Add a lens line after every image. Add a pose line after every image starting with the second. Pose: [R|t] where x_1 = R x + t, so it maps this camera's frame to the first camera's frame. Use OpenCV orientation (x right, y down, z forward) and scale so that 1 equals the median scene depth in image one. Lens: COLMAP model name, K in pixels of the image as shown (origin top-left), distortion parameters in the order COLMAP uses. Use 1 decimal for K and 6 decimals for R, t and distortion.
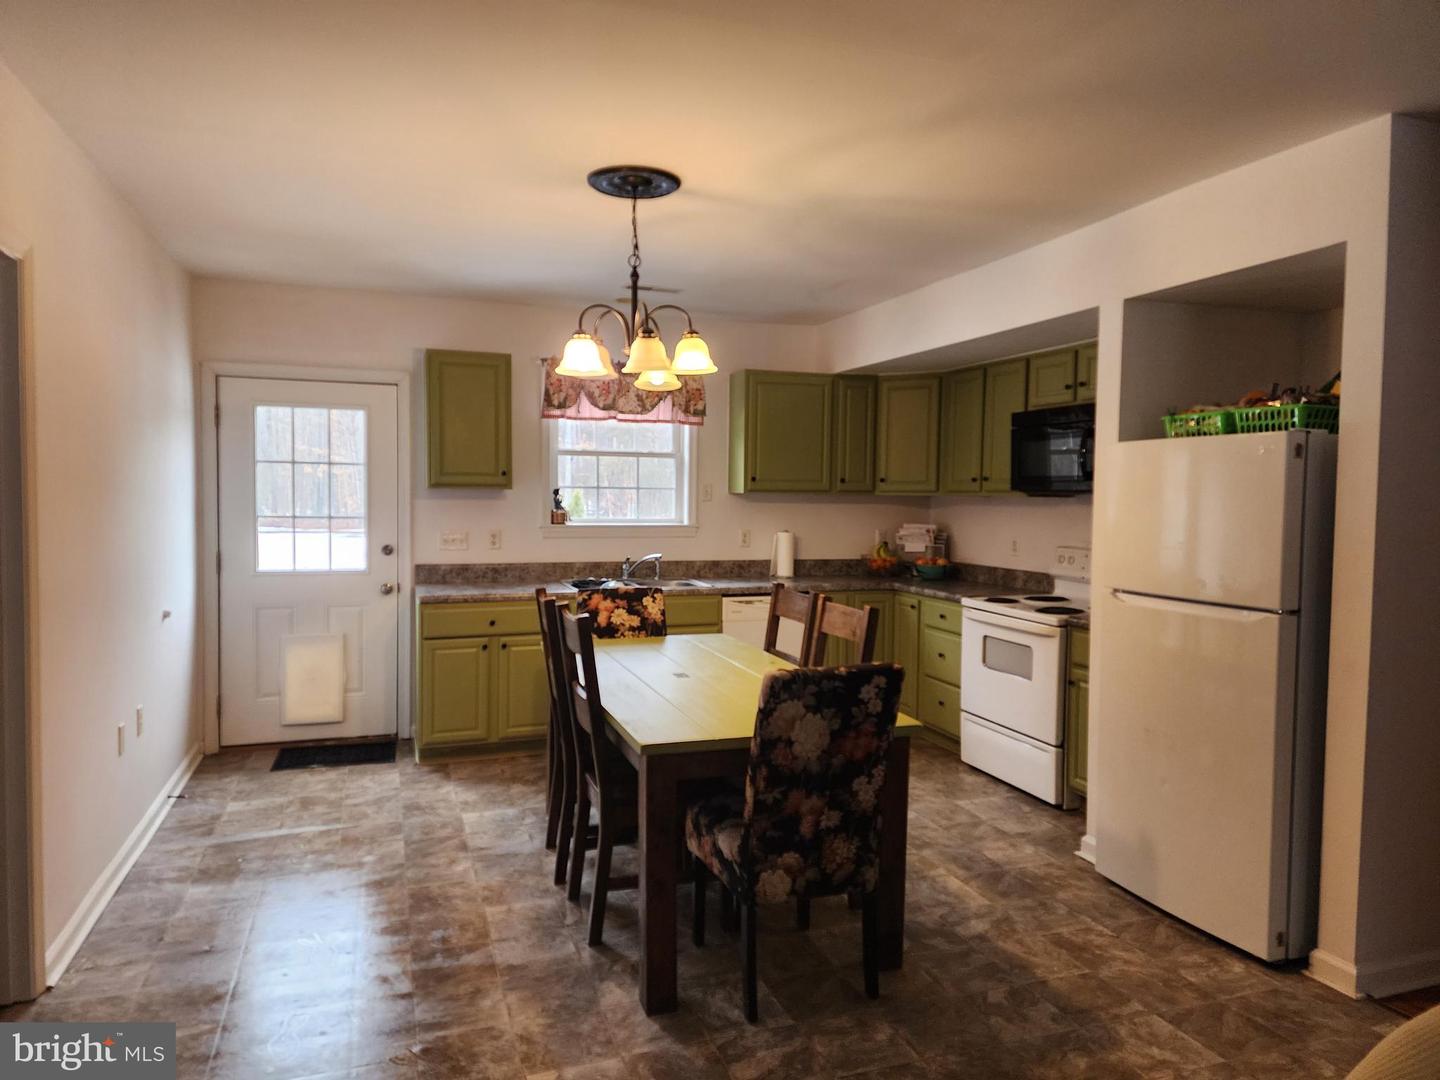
lens RADIAL K [[957.8, 0, 715.1], [0, 957.8, 535.9], [0, 0, 1]] dist [0.079927, -0.011756]
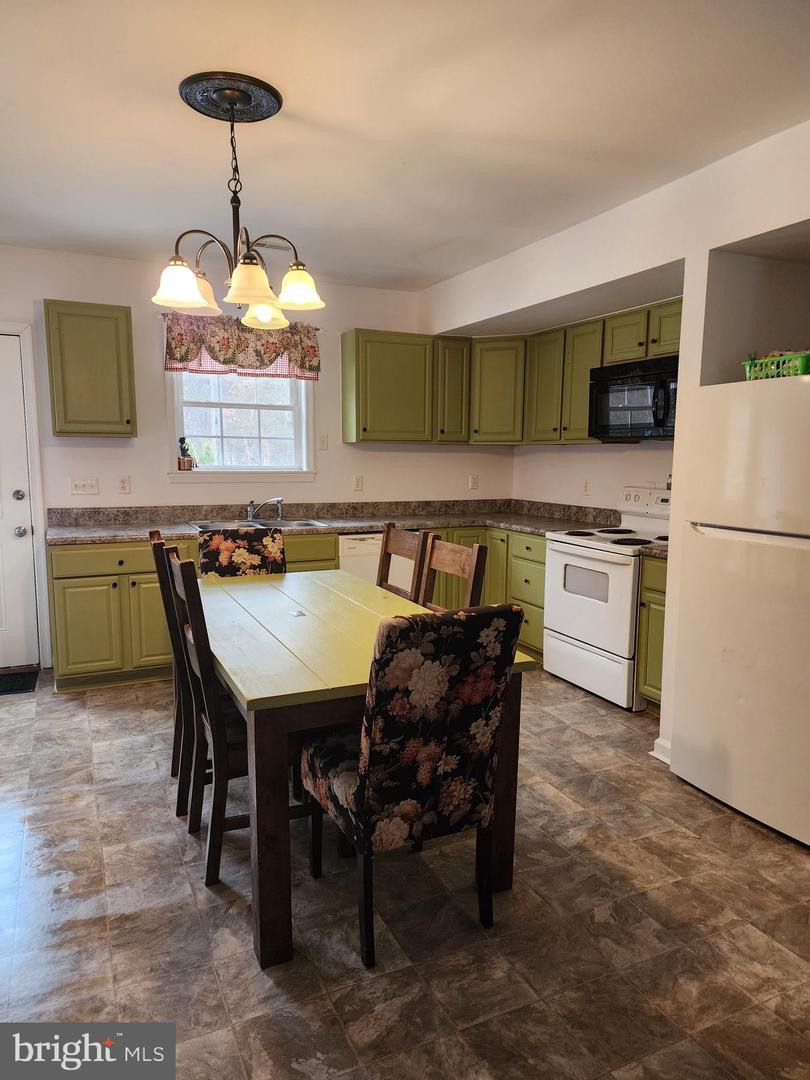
lens RADIAL K [[718.3, 0, 406.2], [0, 718.3, 541.7], [0, 0, 1]] dist [0.079927, -0.011756]
pose [[0.995147, -0.017060, 0.096909, 0.007312], [0.009343, 0.996788, 0.079534, 0.007512], [-0.097955, -0.078243, 0.992110, 0.213077]]
